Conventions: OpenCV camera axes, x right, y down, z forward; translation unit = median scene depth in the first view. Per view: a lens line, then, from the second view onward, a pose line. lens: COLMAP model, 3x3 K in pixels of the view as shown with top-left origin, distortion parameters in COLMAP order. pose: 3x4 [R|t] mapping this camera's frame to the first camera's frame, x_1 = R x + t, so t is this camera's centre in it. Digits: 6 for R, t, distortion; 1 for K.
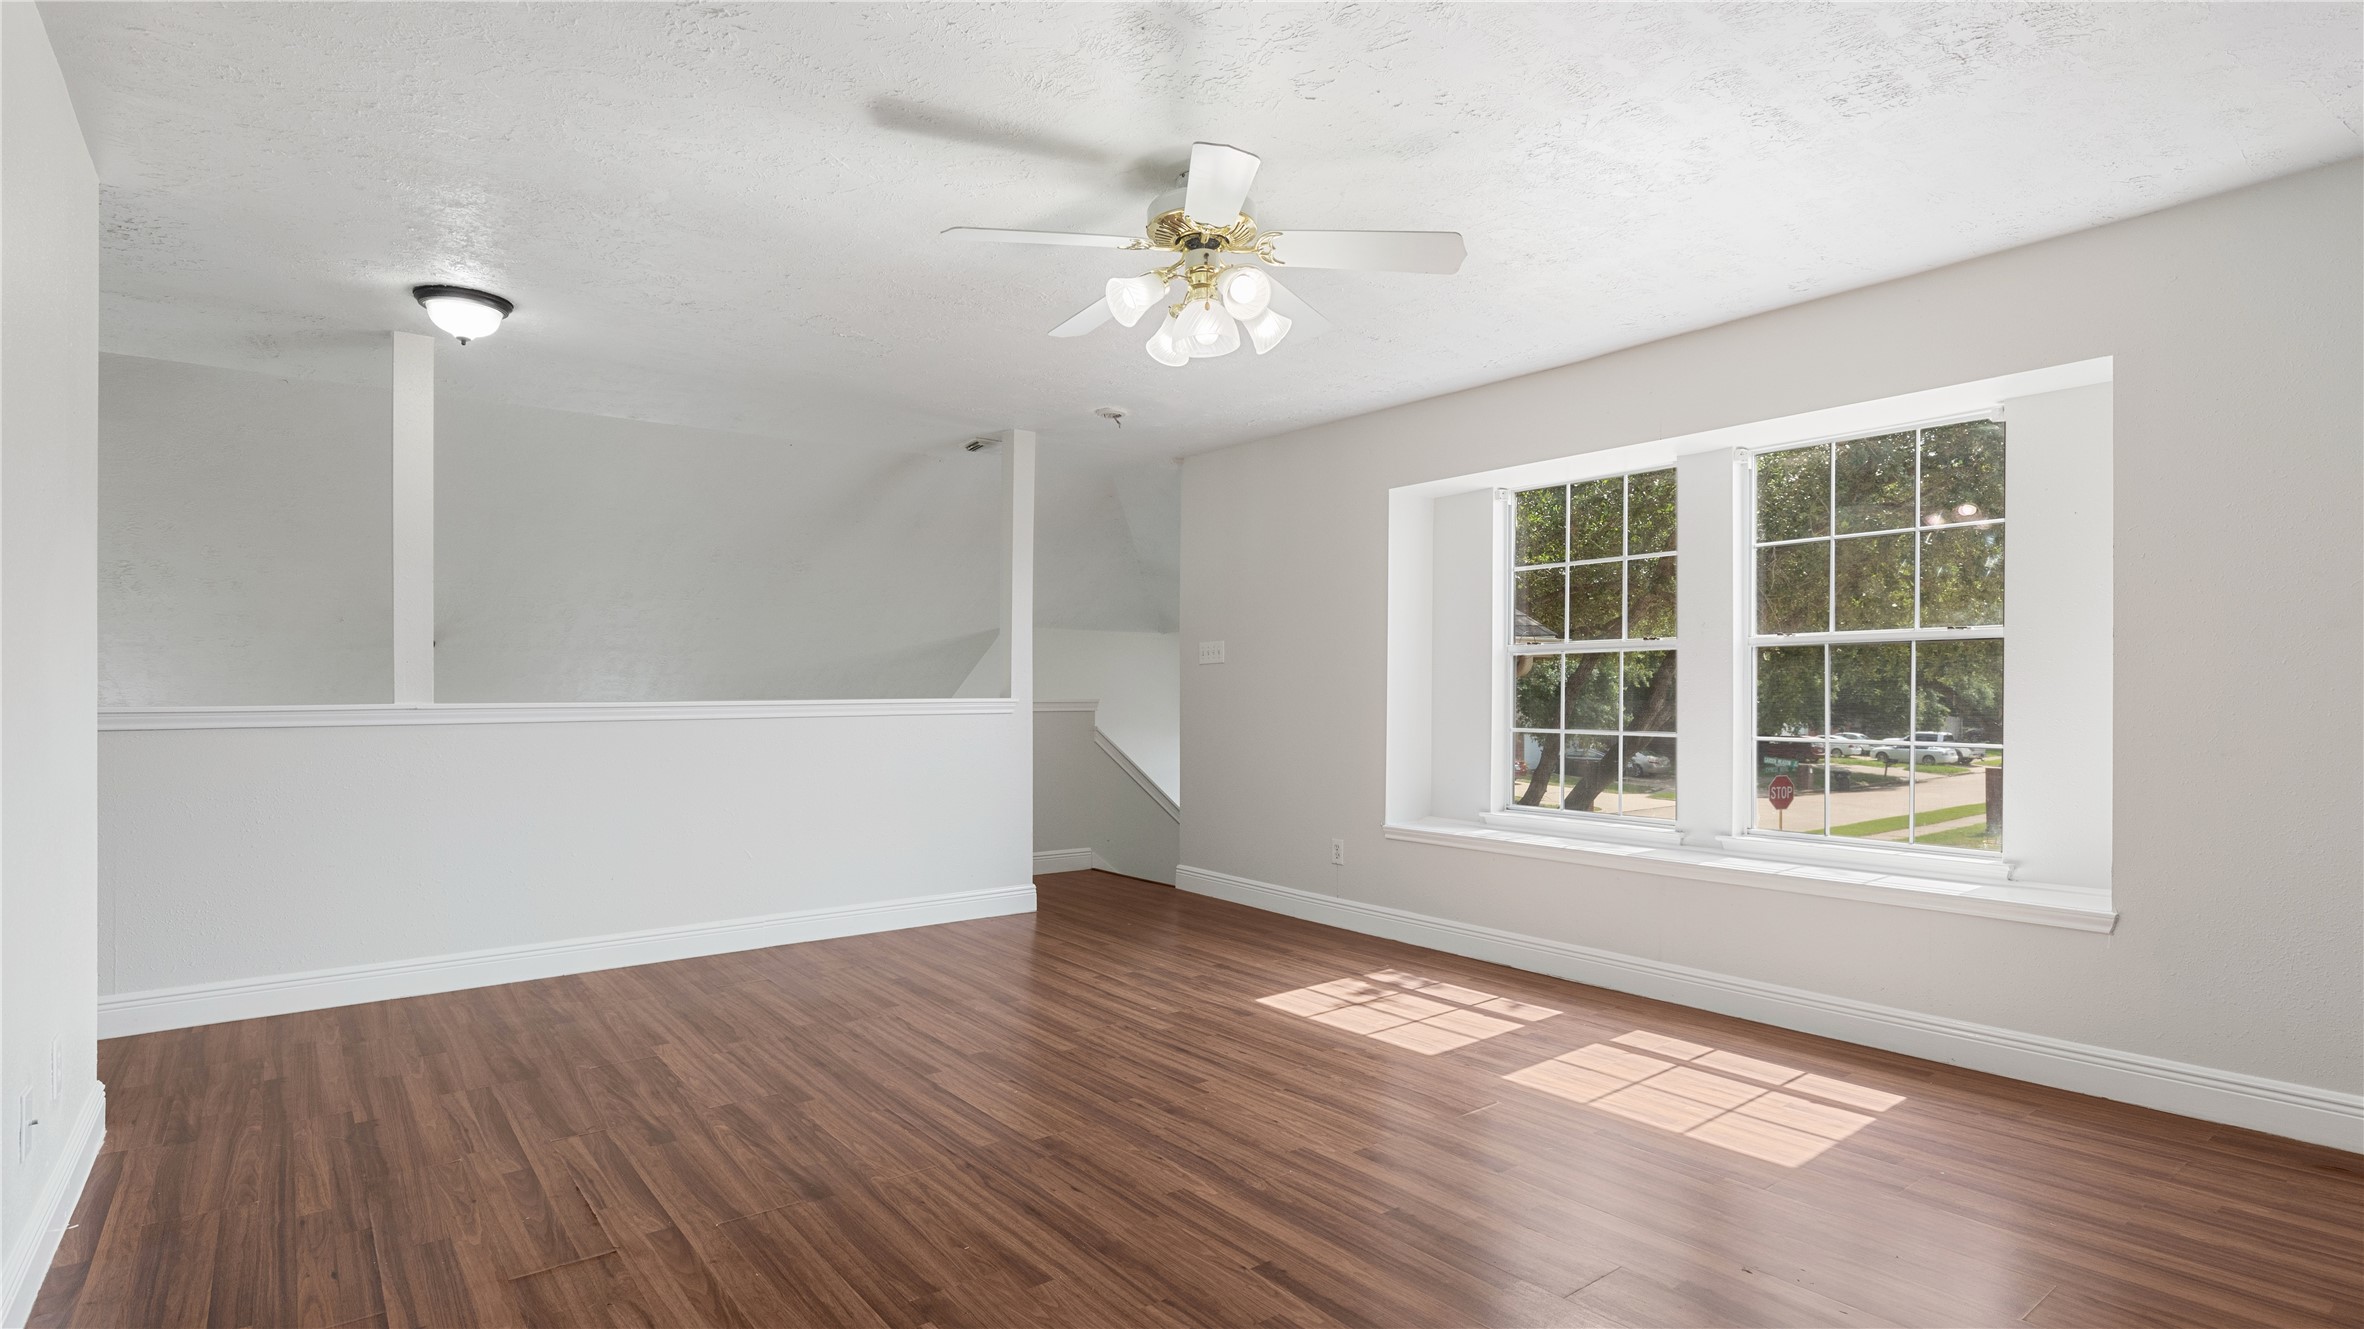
lens RADIAL K [[1166.0, 0, 1188.0], [0, 1166.0, 674.0], [0, 0, 1]] dist [0.001912, 0.001438]
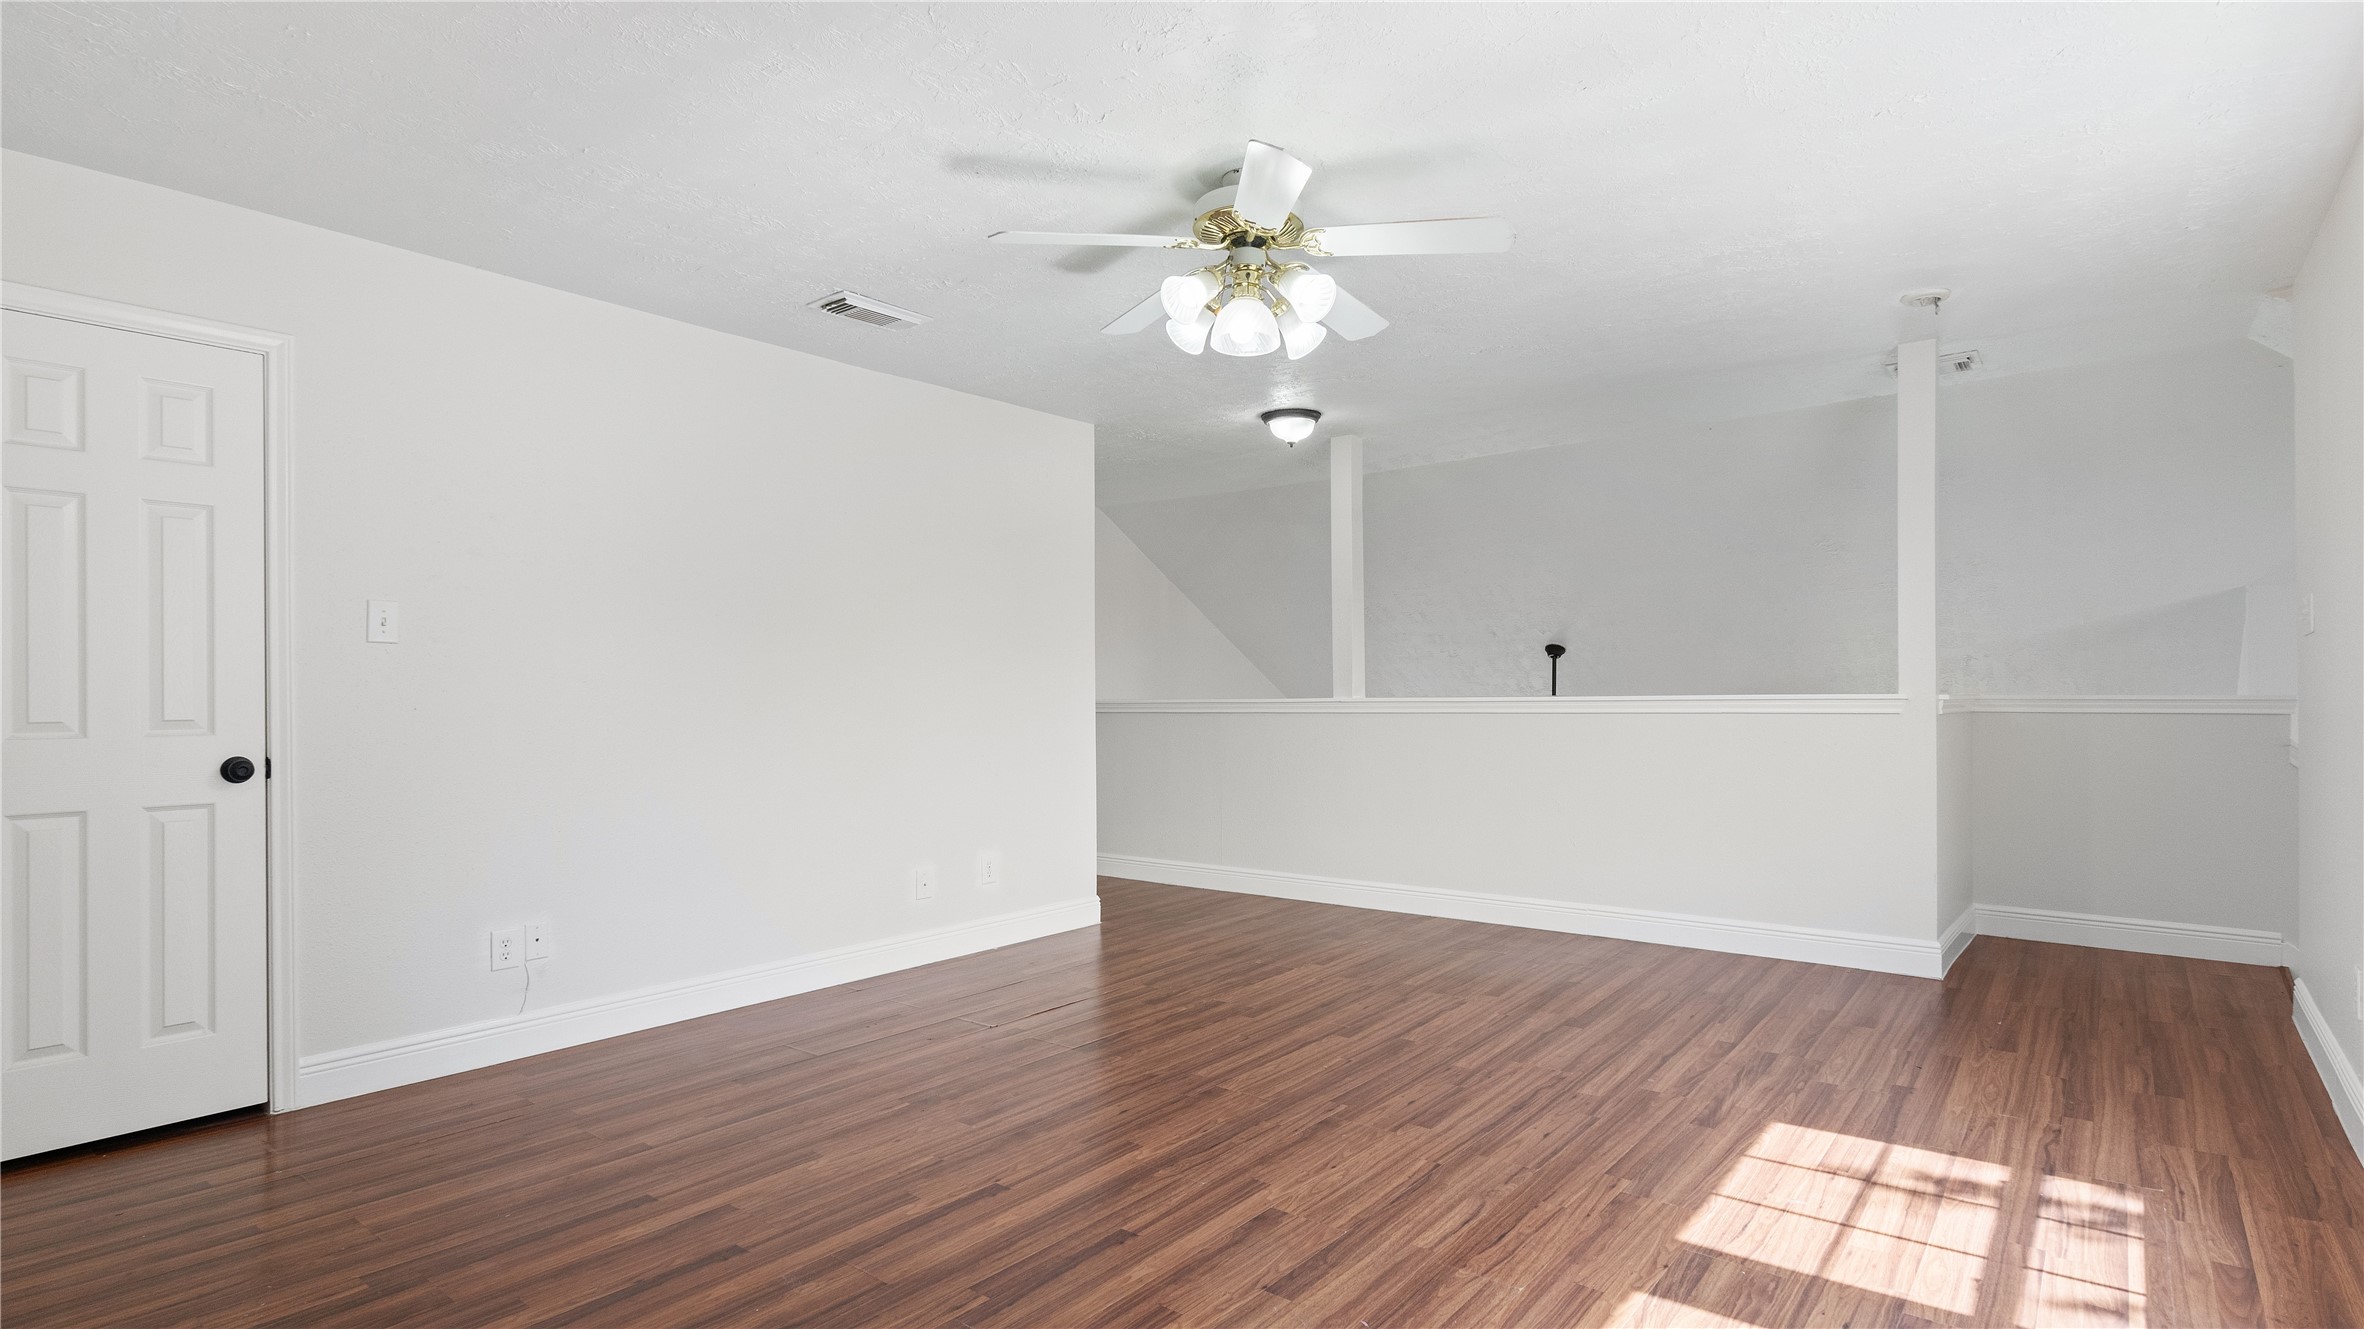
lens RADIAL K [[1166.0, 0, 1196.9], [0, 1166.0, 678.0], [0, 0, 1]] dist [0.001912, 0.001438]
pose [[0.236962, -0.012964, -0.971433, 0.788969], [0.021503, 0.999736, -0.008097, 0.009896], [0.971281, -0.018970, 0.237178, 0.587420]]
